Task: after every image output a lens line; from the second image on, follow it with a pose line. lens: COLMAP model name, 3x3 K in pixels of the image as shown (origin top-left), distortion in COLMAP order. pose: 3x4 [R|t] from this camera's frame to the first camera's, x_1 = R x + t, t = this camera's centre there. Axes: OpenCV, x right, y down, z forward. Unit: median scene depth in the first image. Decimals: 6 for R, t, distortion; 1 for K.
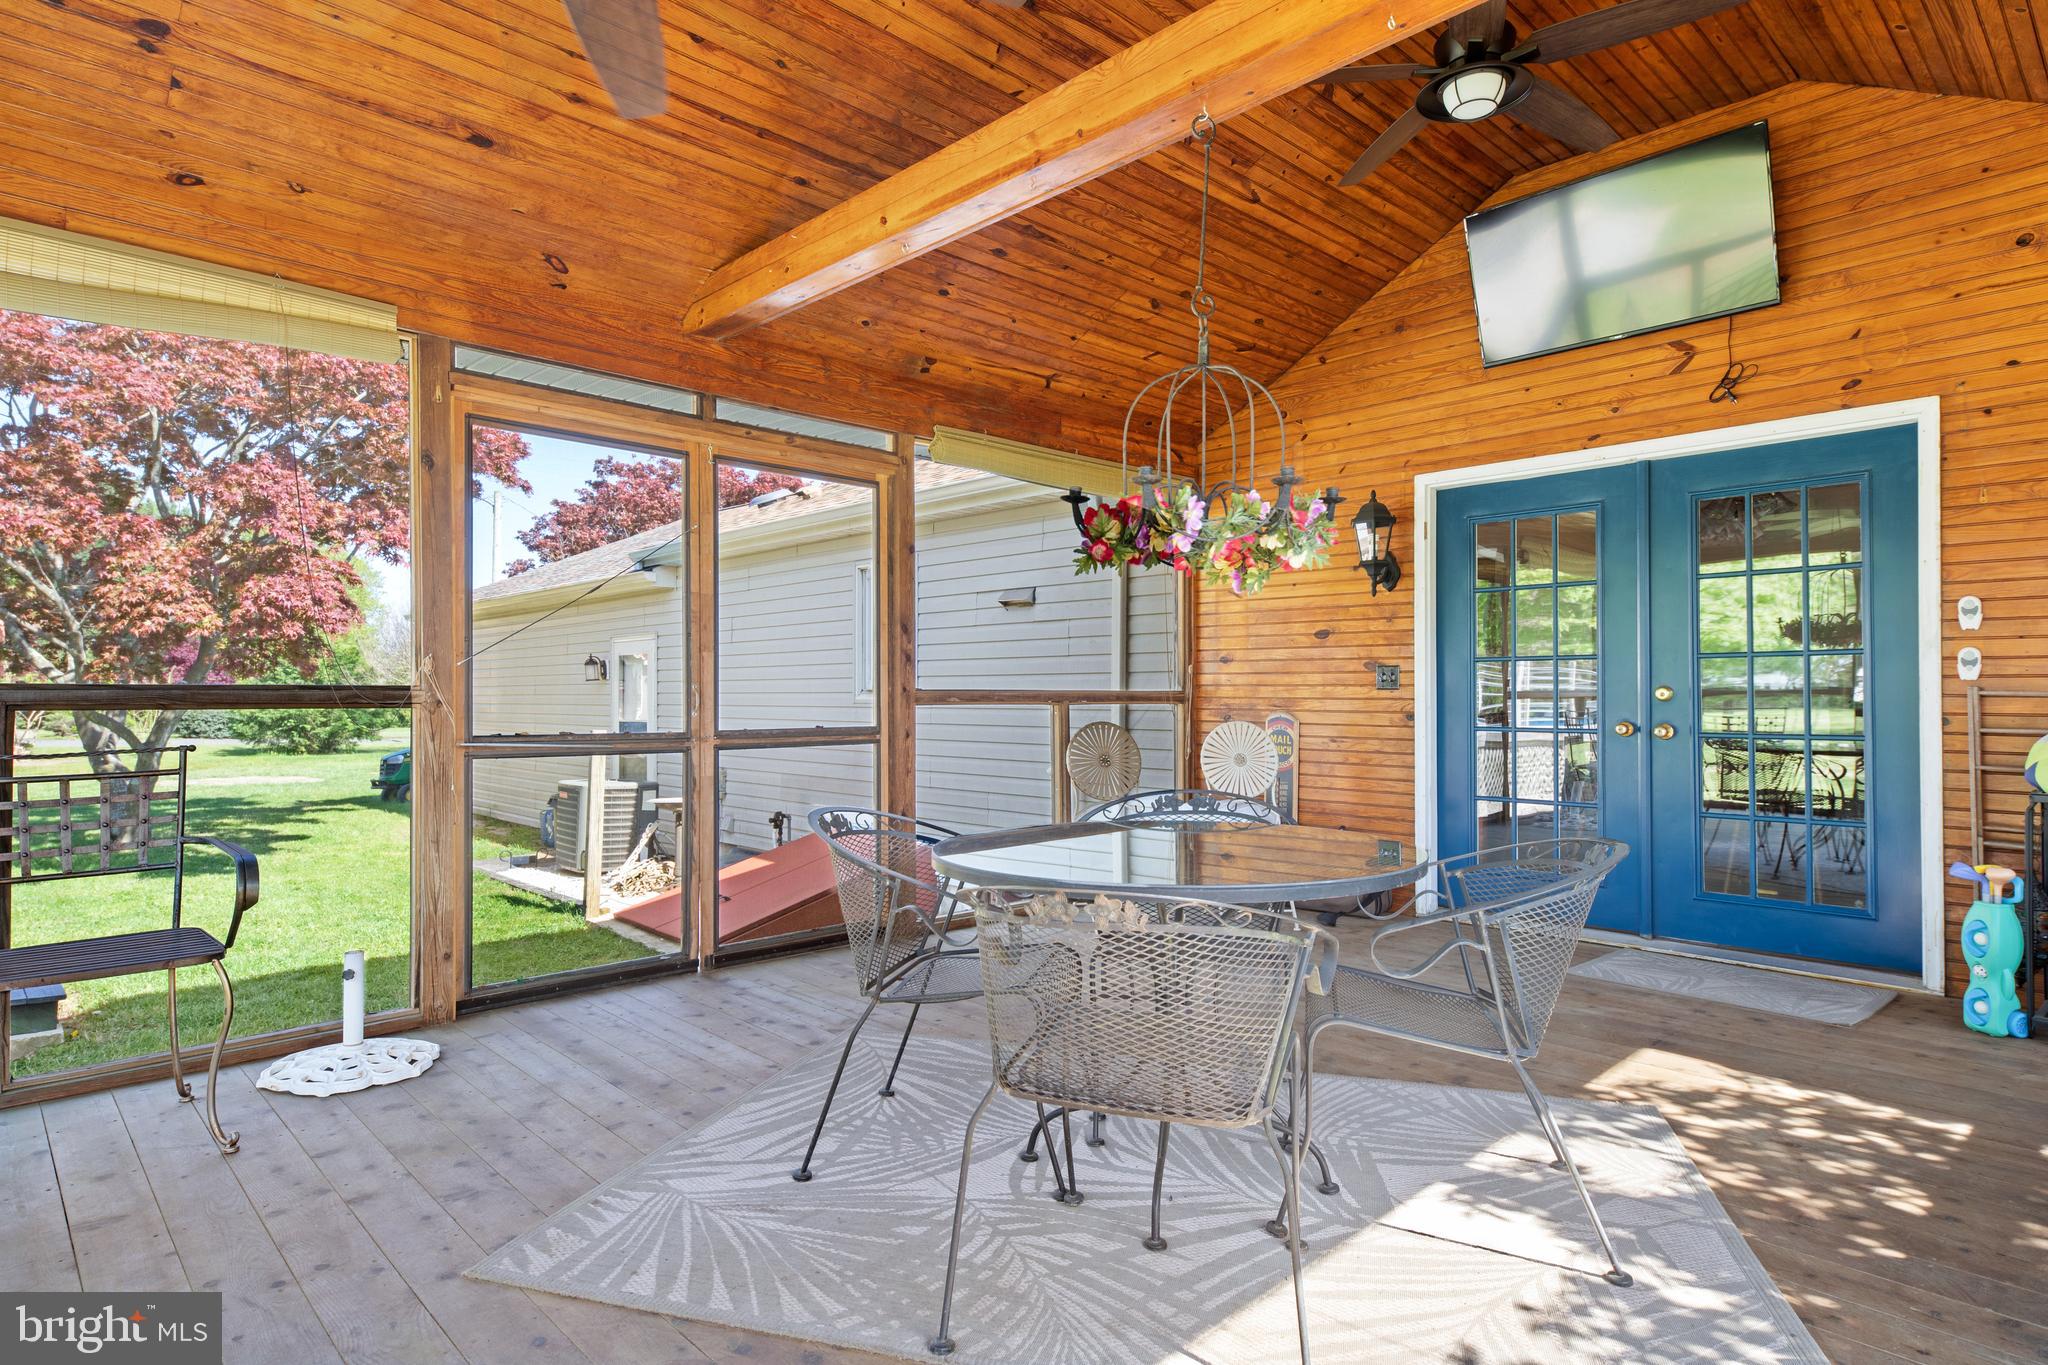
lens RADIAL K [[1126.1, 0, 1011.6], [0, 1126.1, 680.2], [0, 0, 1]] dist [0.003432, 0.004234]
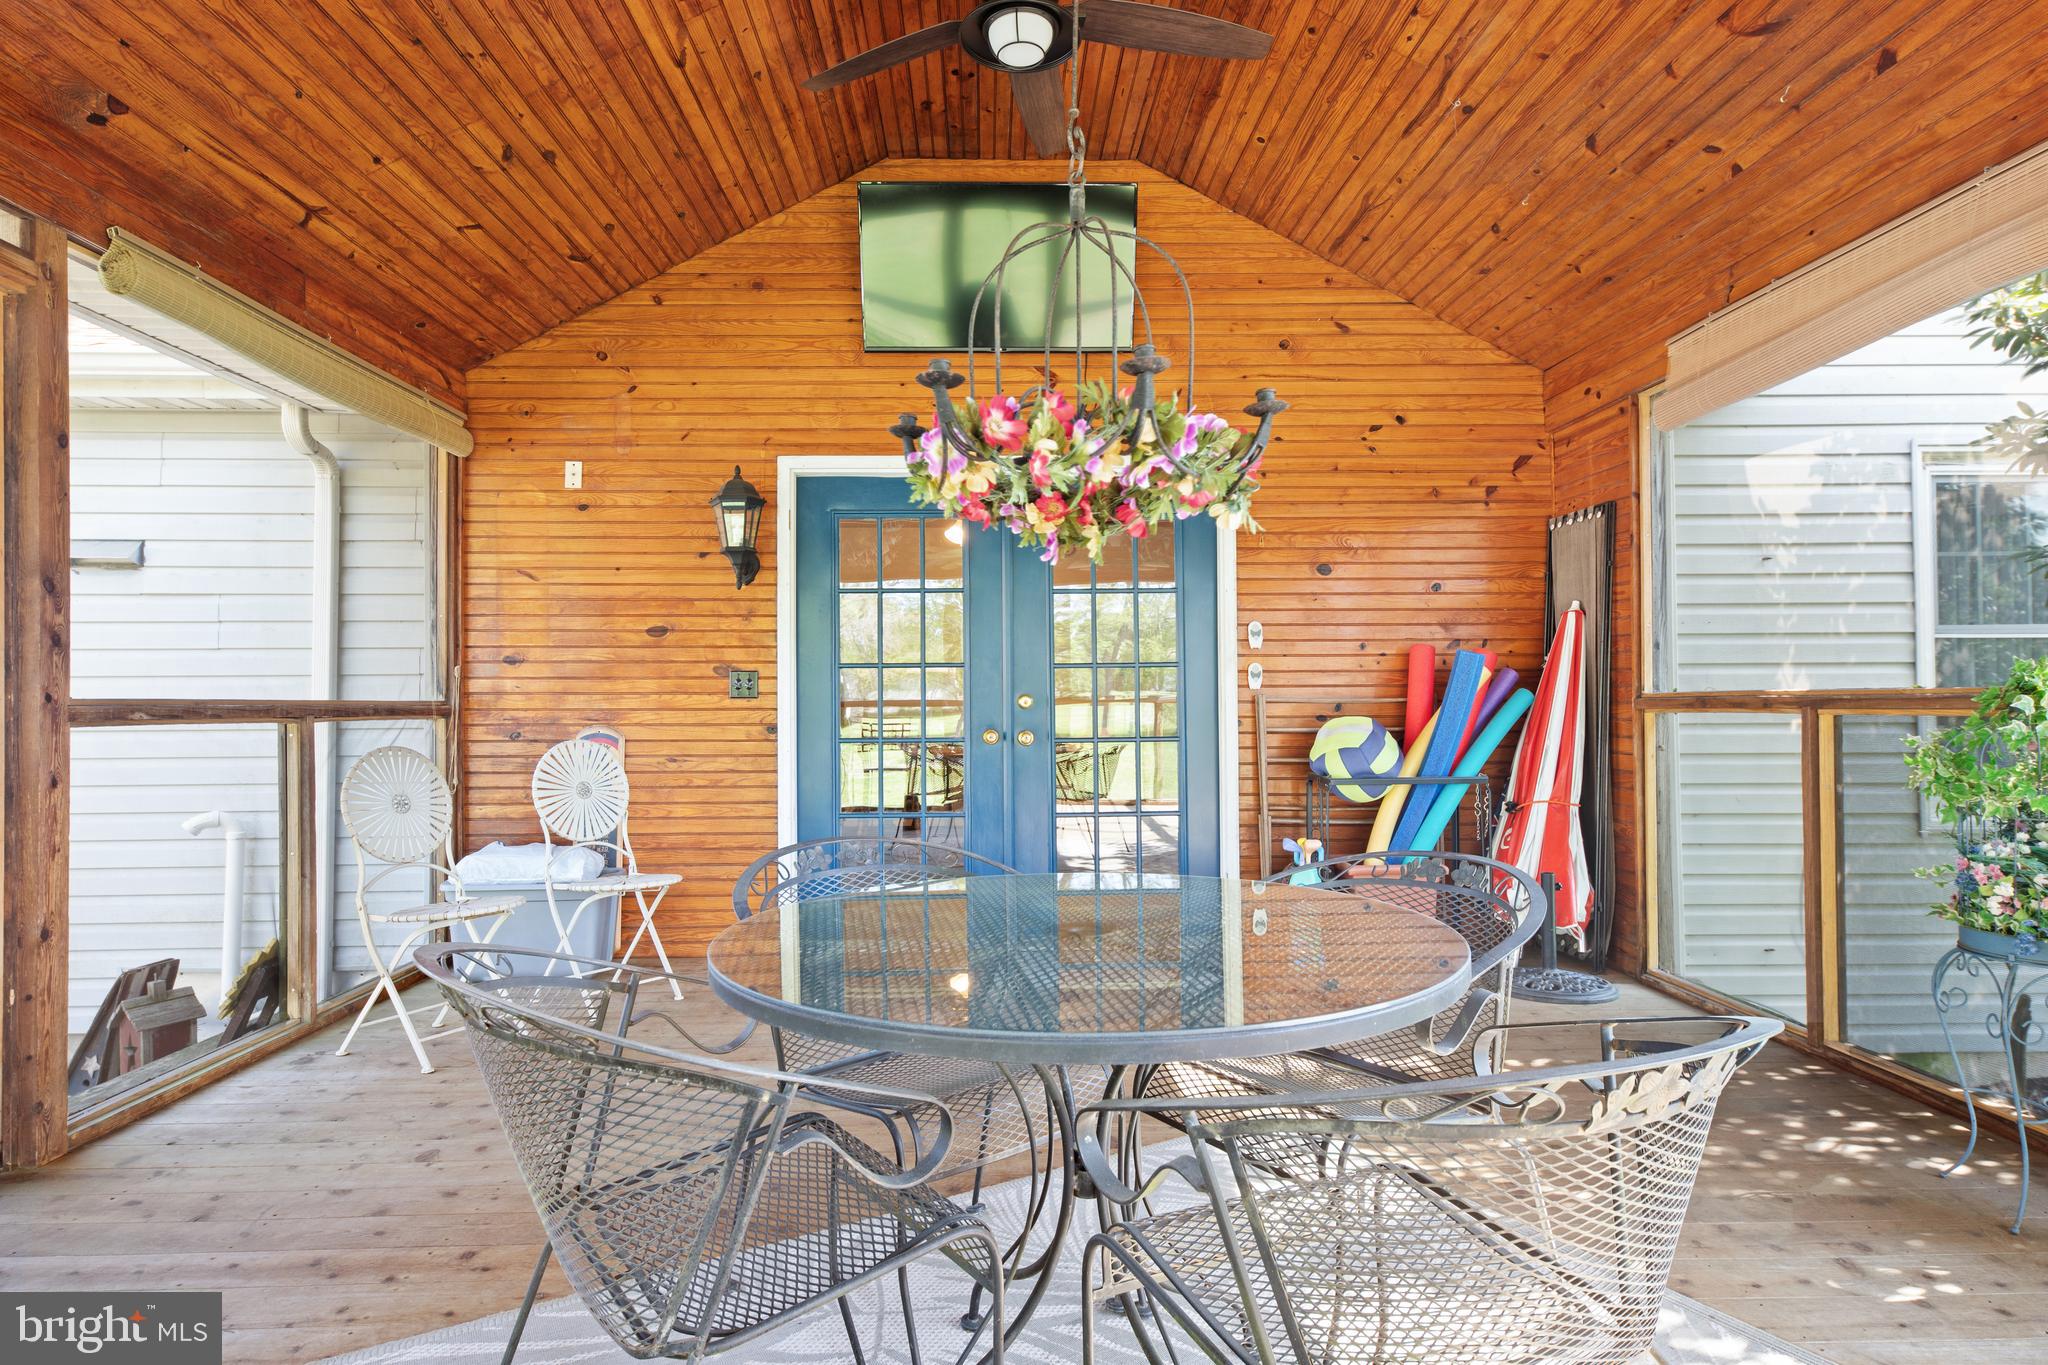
lens RADIAL K [[1126.1, 0, 1022.0], [0, 1126.1, 685.1], [0, 0, 1]] dist [0.003432, 0.004234]
pose [[0.662474, 0.007984, 0.749042, -0.174718], [-0.003394, 0.999965, -0.007657, 0.004024], [-0.749077, 0.002530, 0.662478, 0.269849]]
